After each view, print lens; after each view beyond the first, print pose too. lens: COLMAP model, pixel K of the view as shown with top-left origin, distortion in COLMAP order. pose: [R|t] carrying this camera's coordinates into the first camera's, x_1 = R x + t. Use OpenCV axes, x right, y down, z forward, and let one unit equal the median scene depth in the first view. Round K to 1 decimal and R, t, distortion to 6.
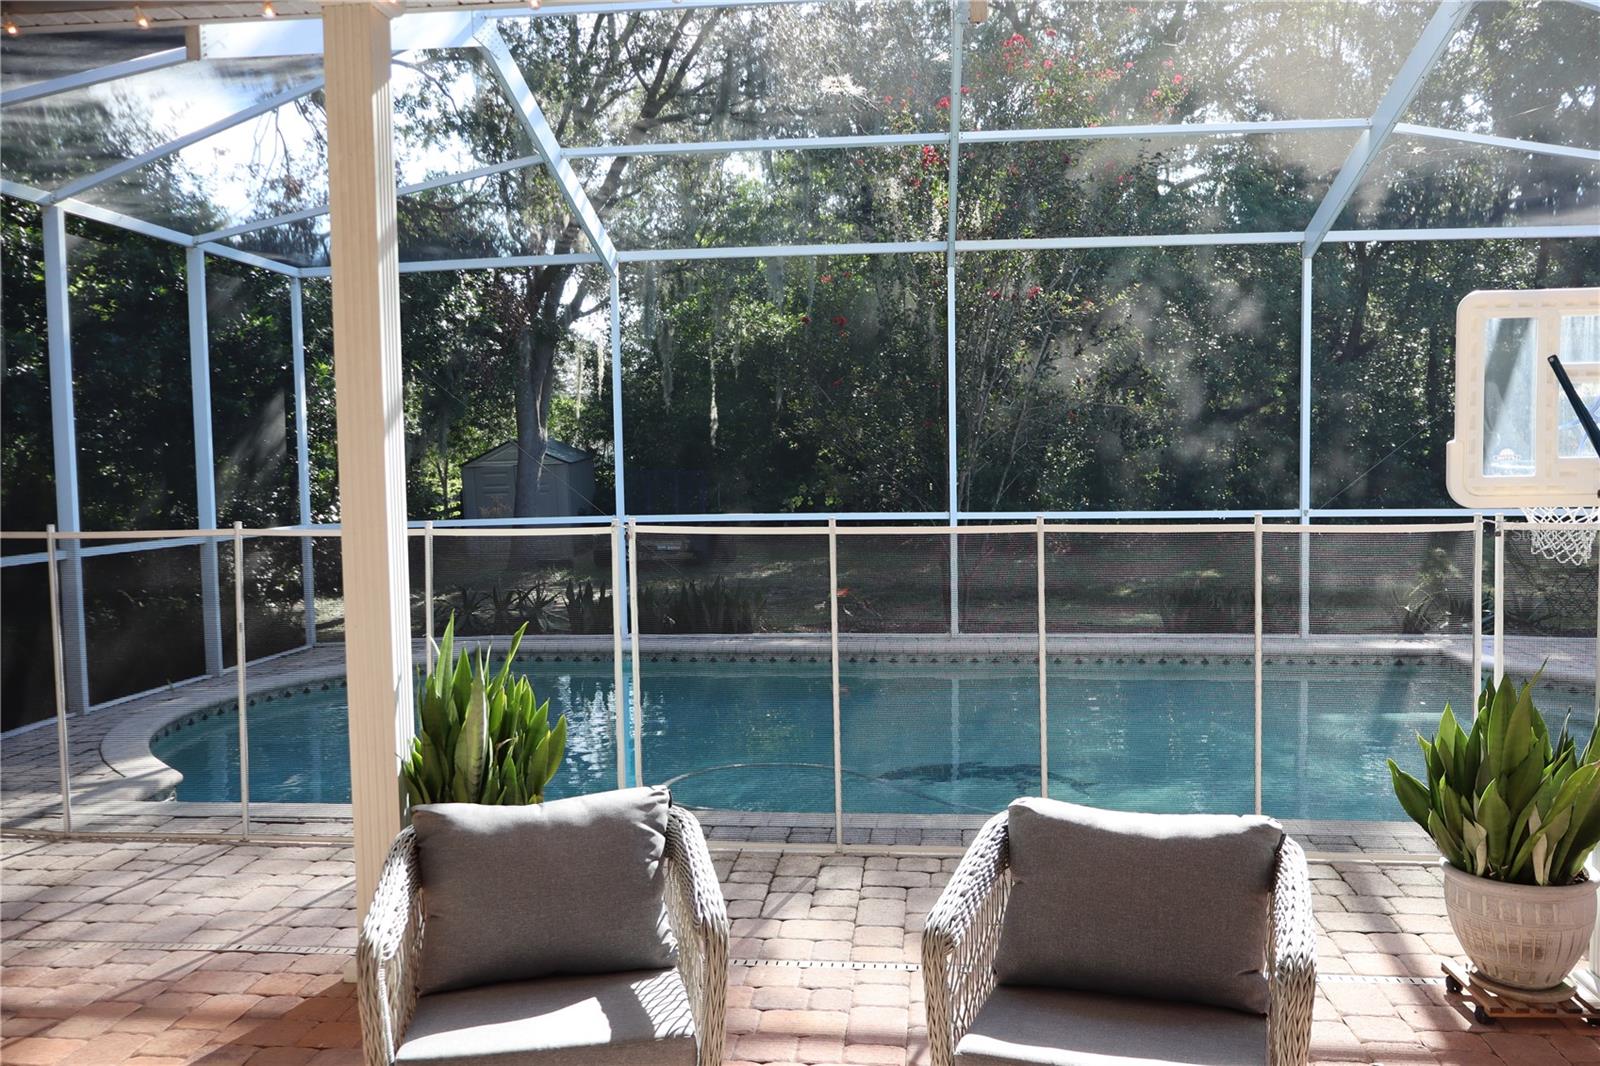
lens RADIAL K [[1341.9, 0, 805.8], [0, 1341.9, 520.7], [0, 0, 1]] dist [0.008654, -0.034505]
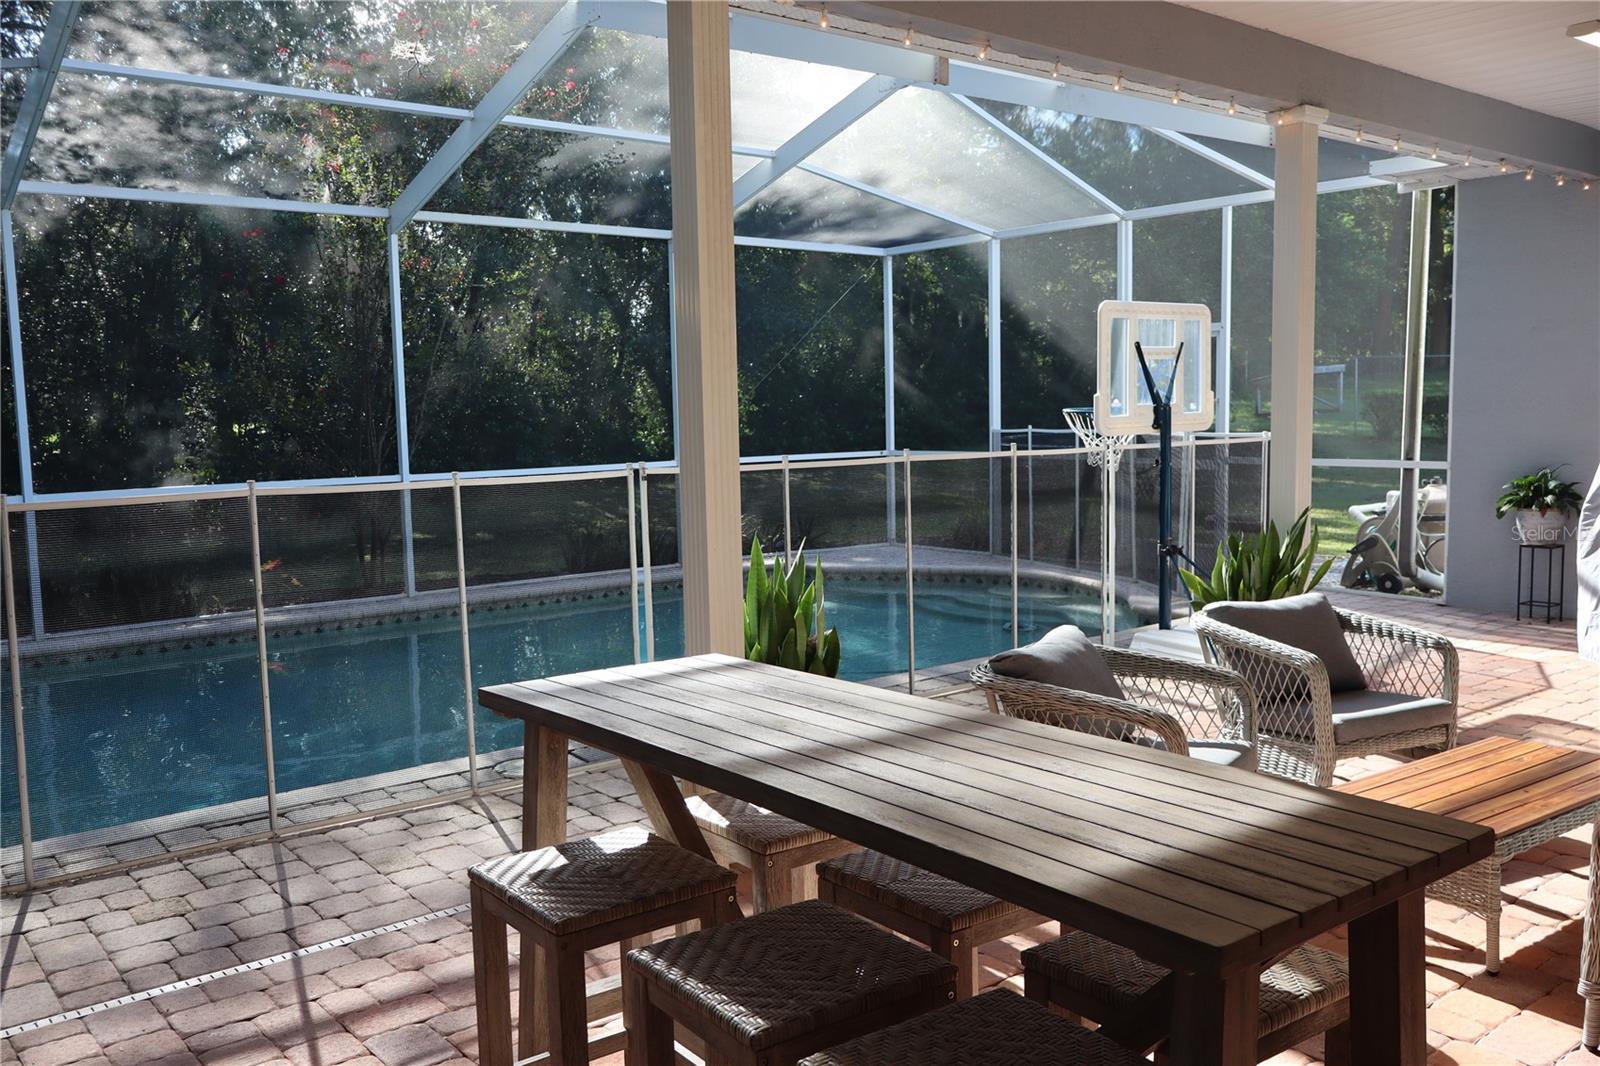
lens RADIAL K [[1341.9, 0, 815.4], [0, 1341.9, 543.0], [0, 0, 1]] dist [0.008654, -0.034505]
pose [[0.718200, -0.078038, 0.691446, -0.762218], [0.052684, 0.996937, 0.057795, 0.006215], [-0.693839, -0.005080, 0.720112, 0.090448]]
